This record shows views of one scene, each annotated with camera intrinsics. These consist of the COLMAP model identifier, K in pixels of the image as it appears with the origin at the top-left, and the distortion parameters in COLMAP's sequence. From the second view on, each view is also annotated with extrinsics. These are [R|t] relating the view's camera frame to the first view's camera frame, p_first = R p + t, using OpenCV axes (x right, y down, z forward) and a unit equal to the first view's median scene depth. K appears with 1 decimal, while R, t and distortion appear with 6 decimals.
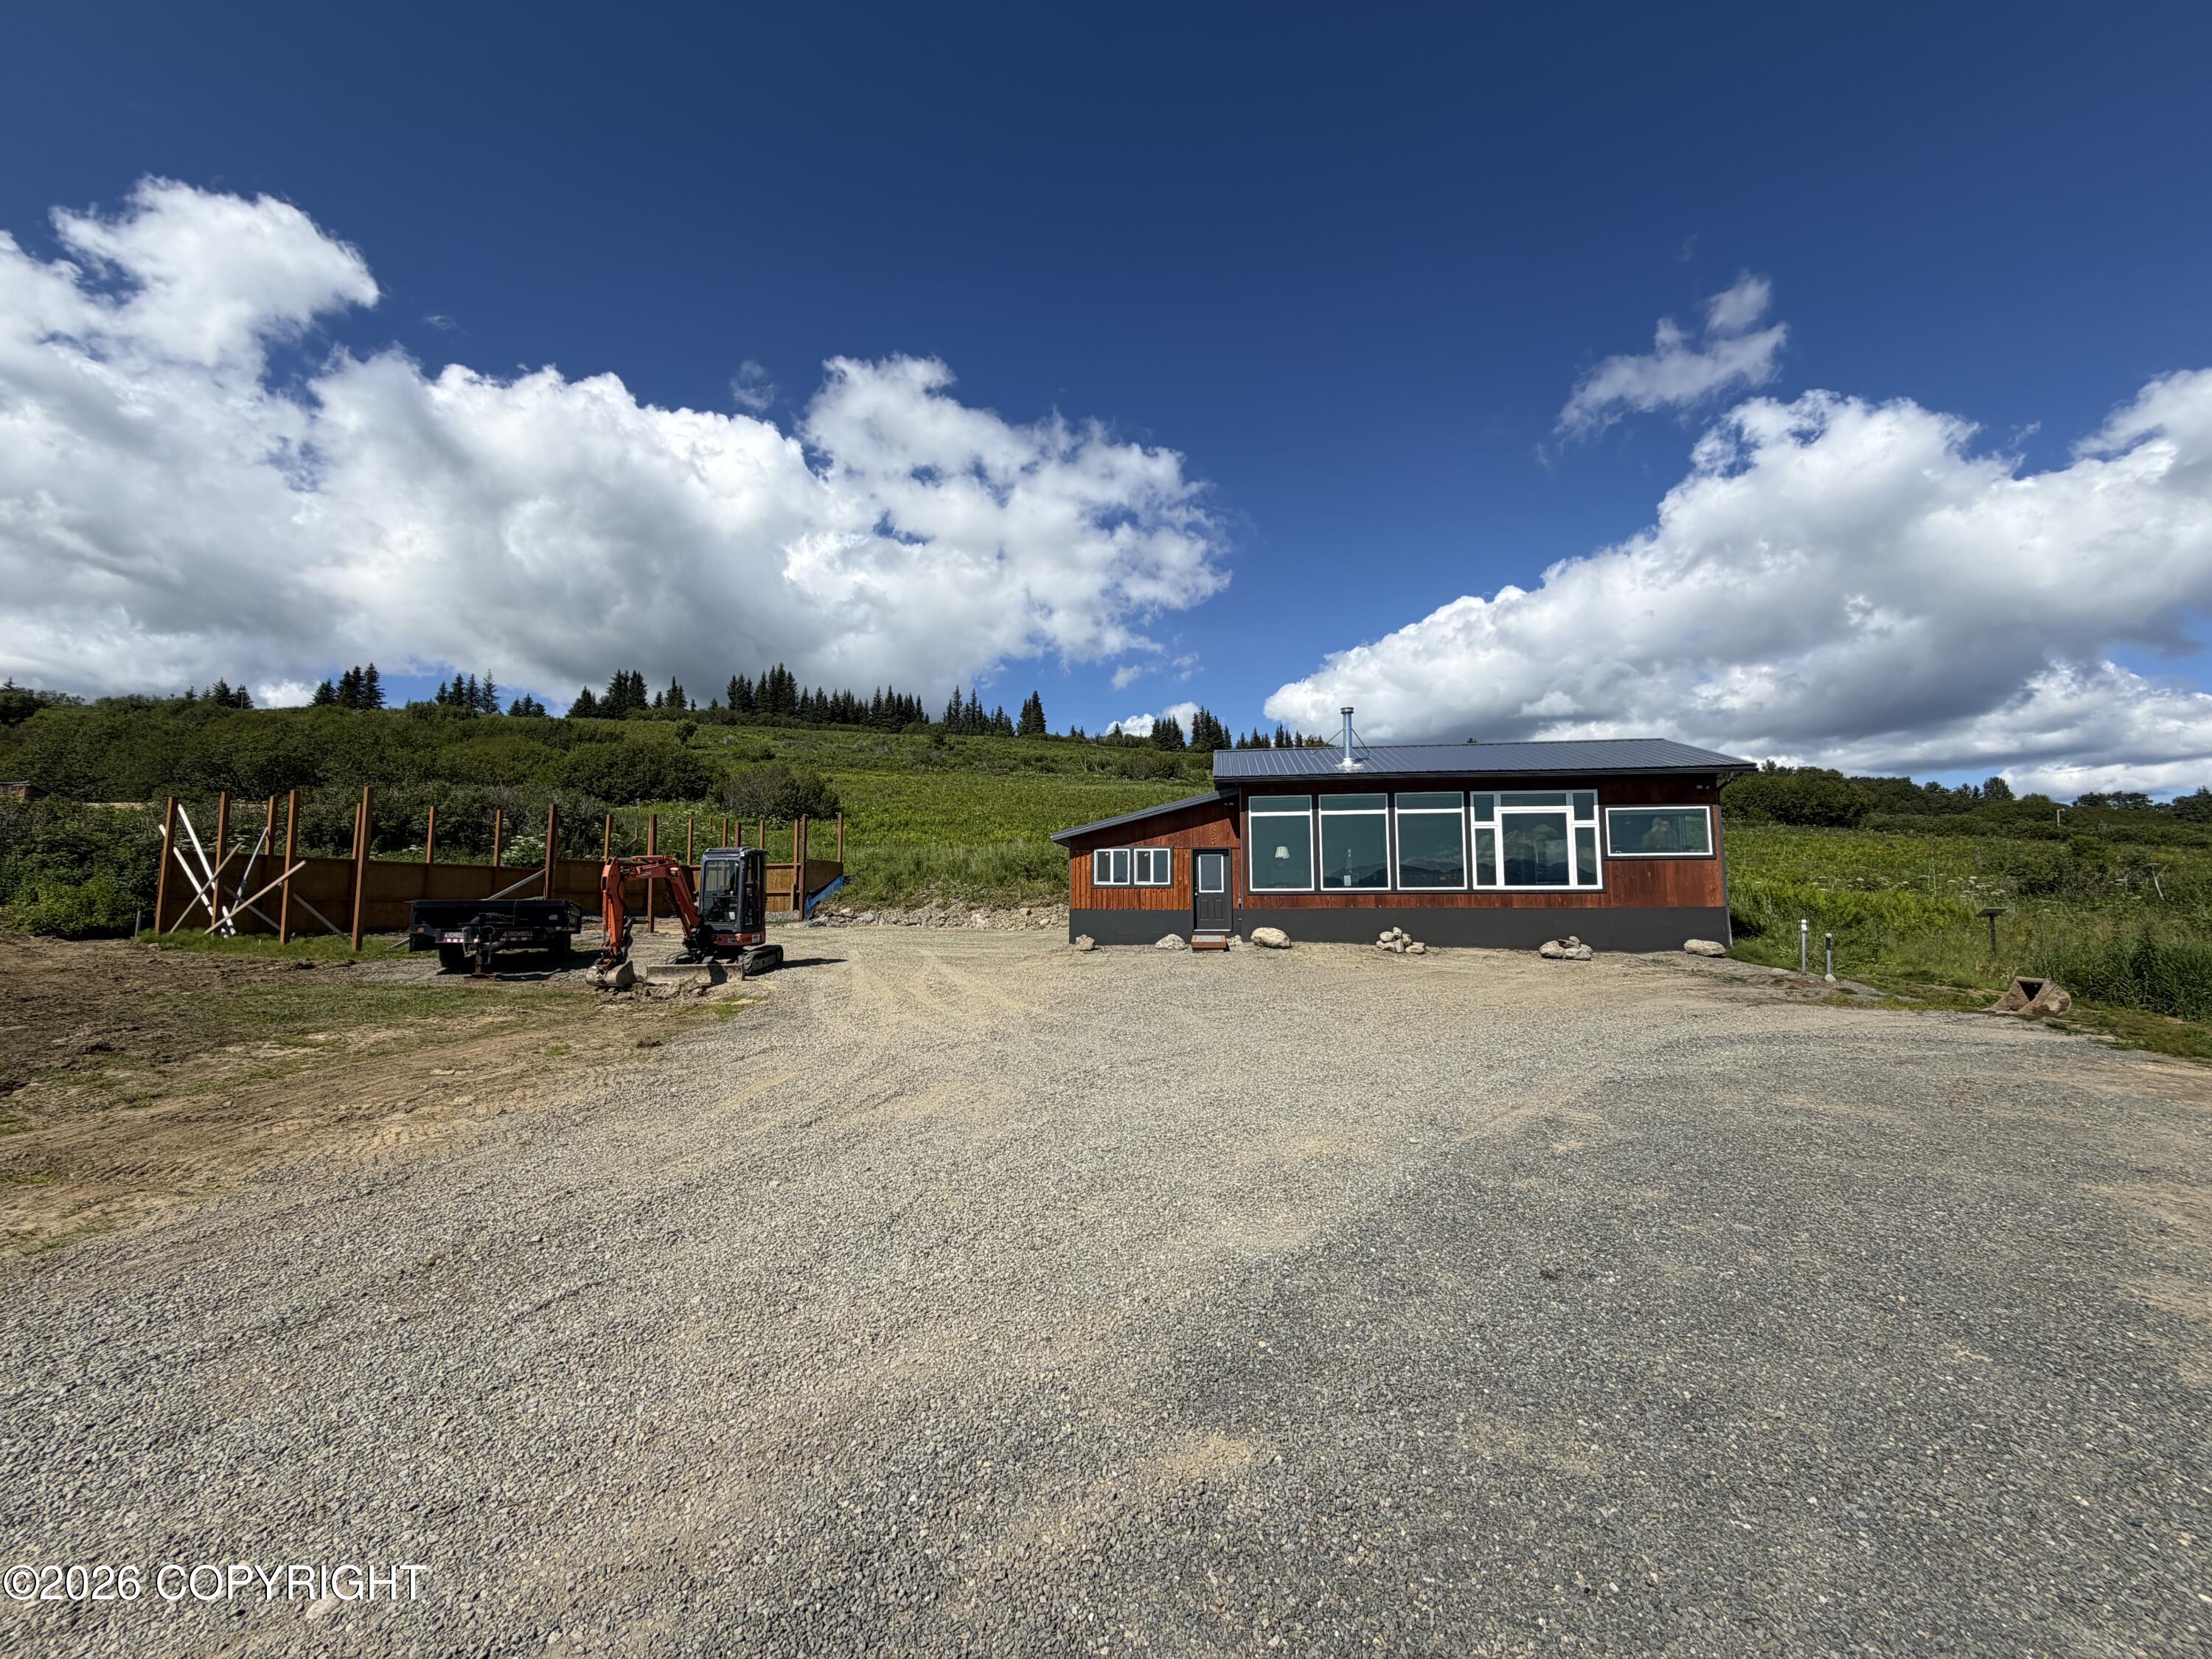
lens RADIAL K [[893.2, 0, 1100.9], [0, 893.2, 823.4], [0, 0, 1]] dist [0.001454, -0.000170]
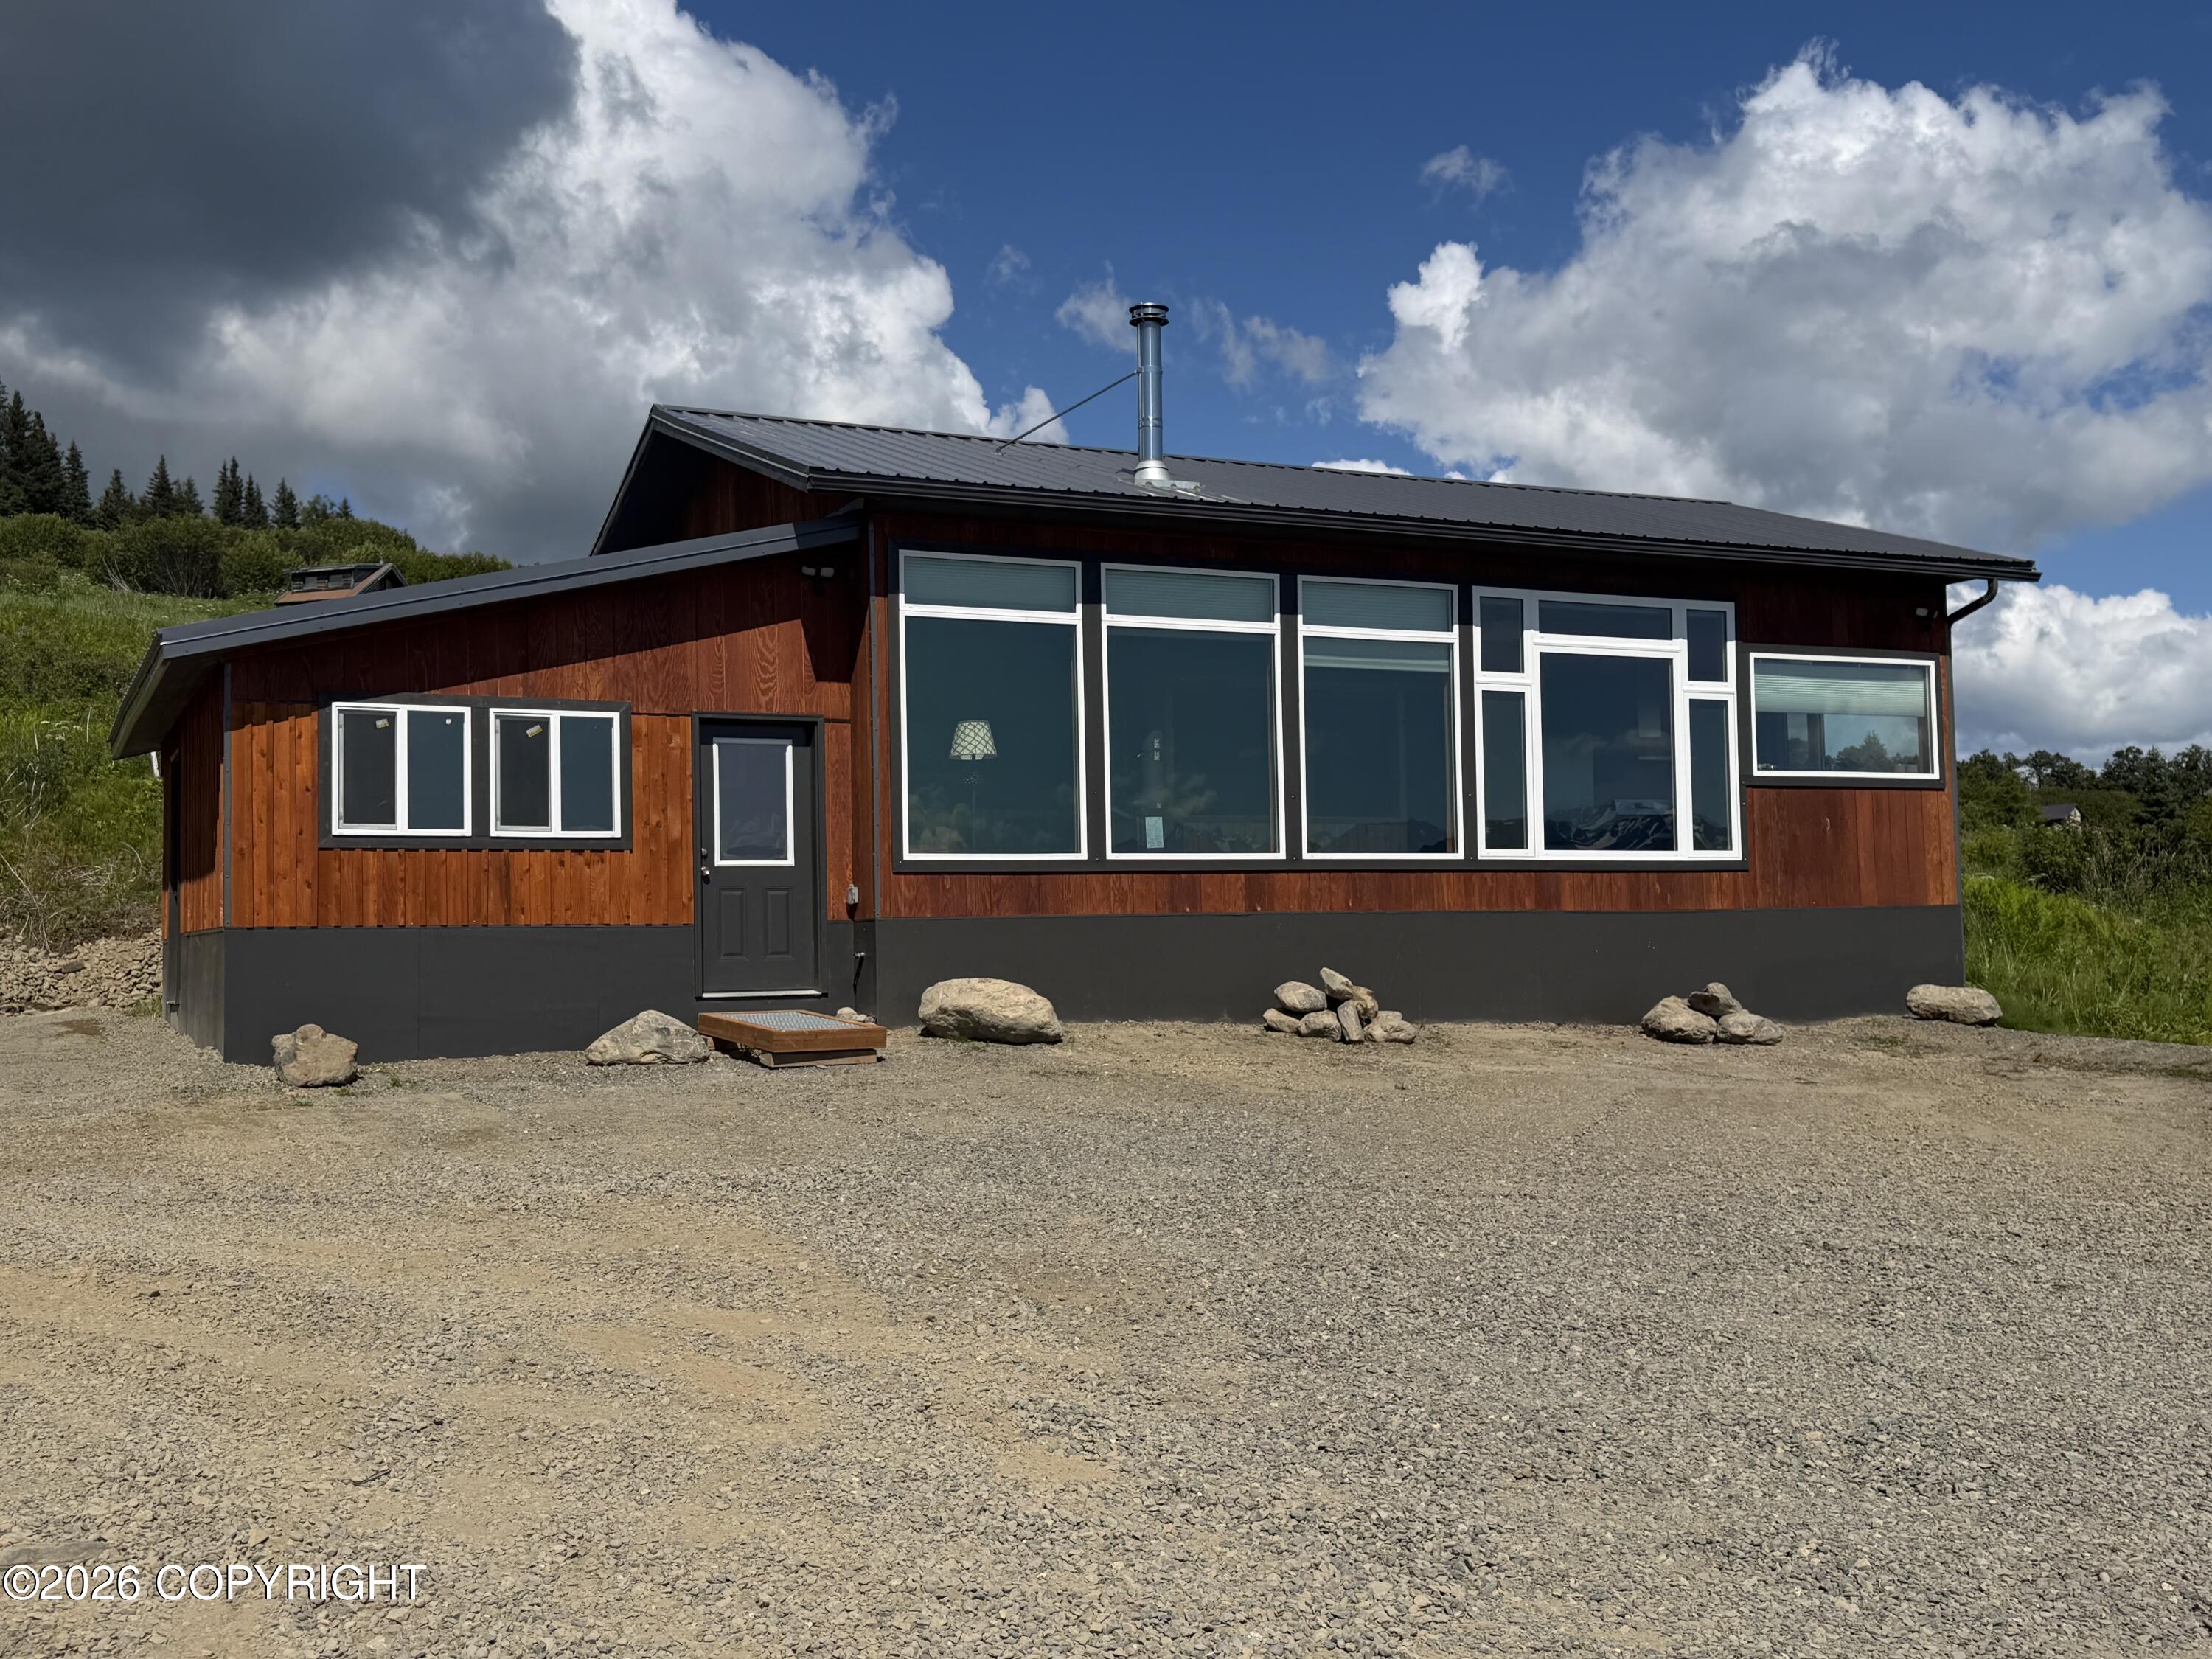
lens RADIAL K [[2257.7, 0, 1108.1], [0, 2257.7, 833.6], [0, 0, 1]] dist [0.029646, 0.000000]
pose [[0.823165, 0.016509, 0.567562, -0.215284], [-0.036854, 0.999023, 0.024392, 0.046583], [-0.566604, -0.040996, 0.822970, 0.337949]]
